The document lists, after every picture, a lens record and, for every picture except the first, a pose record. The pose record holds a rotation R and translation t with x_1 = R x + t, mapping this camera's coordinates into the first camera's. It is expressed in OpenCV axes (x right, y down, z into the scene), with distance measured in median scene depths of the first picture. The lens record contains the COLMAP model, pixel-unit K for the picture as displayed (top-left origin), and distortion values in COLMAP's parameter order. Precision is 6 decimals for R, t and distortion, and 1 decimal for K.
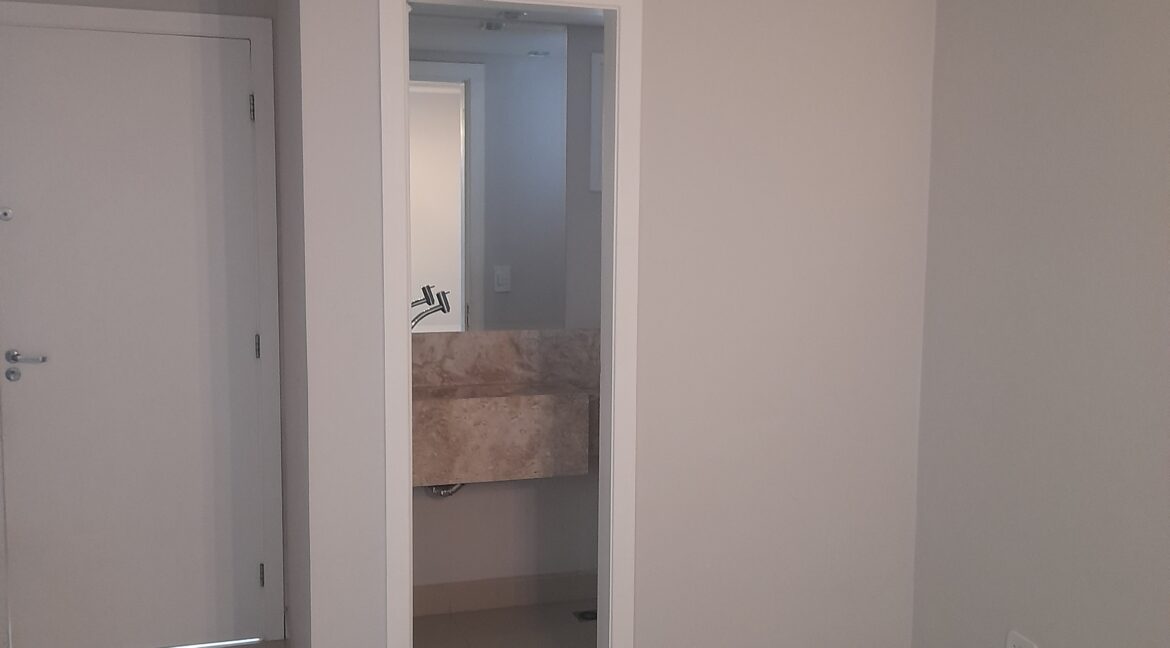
lens RADIAL K [[1150.3, 0, 582.6], [0, 1150.3, 328.6], [0, 0, 1]] dist [0.050441, 0.000000]
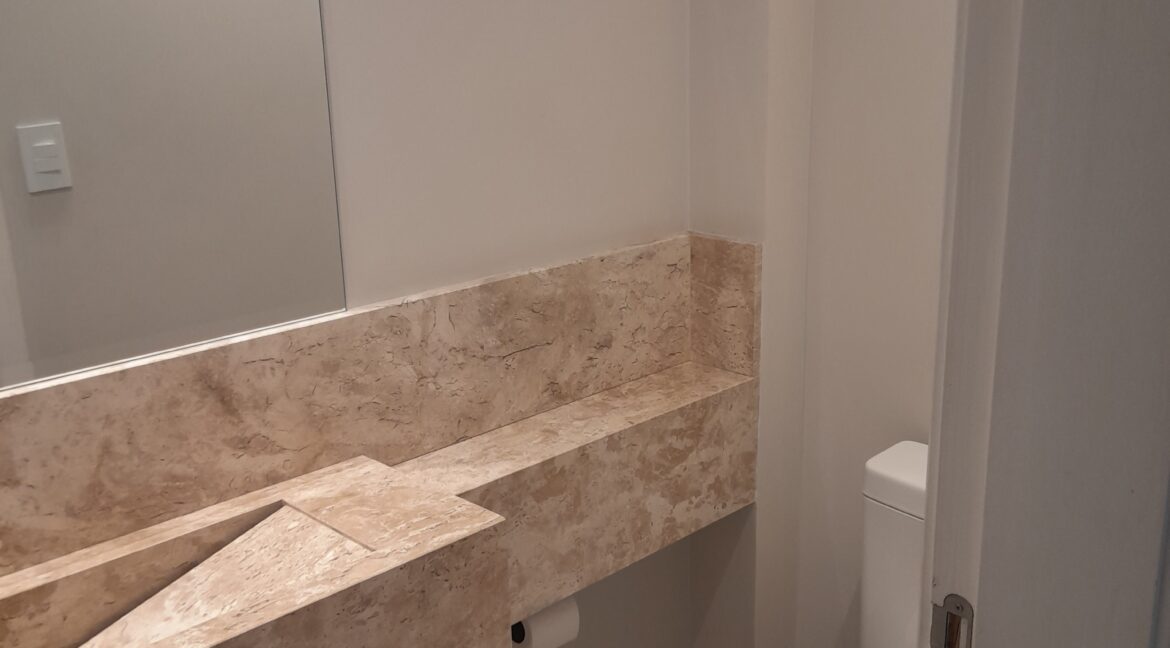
lens RADIAL K [[1150.3, 0, 584.0], [0, 1150.3, 321.7], [0, 0, 1]] dist [0.050441, 0.000000]
pose [[0.890529, -0.157114, 0.426935, -0.101935], [0.084454, 0.979252, 0.184209, -0.055310], [-0.447019, -0.127987, 0.885321, 0.667800]]
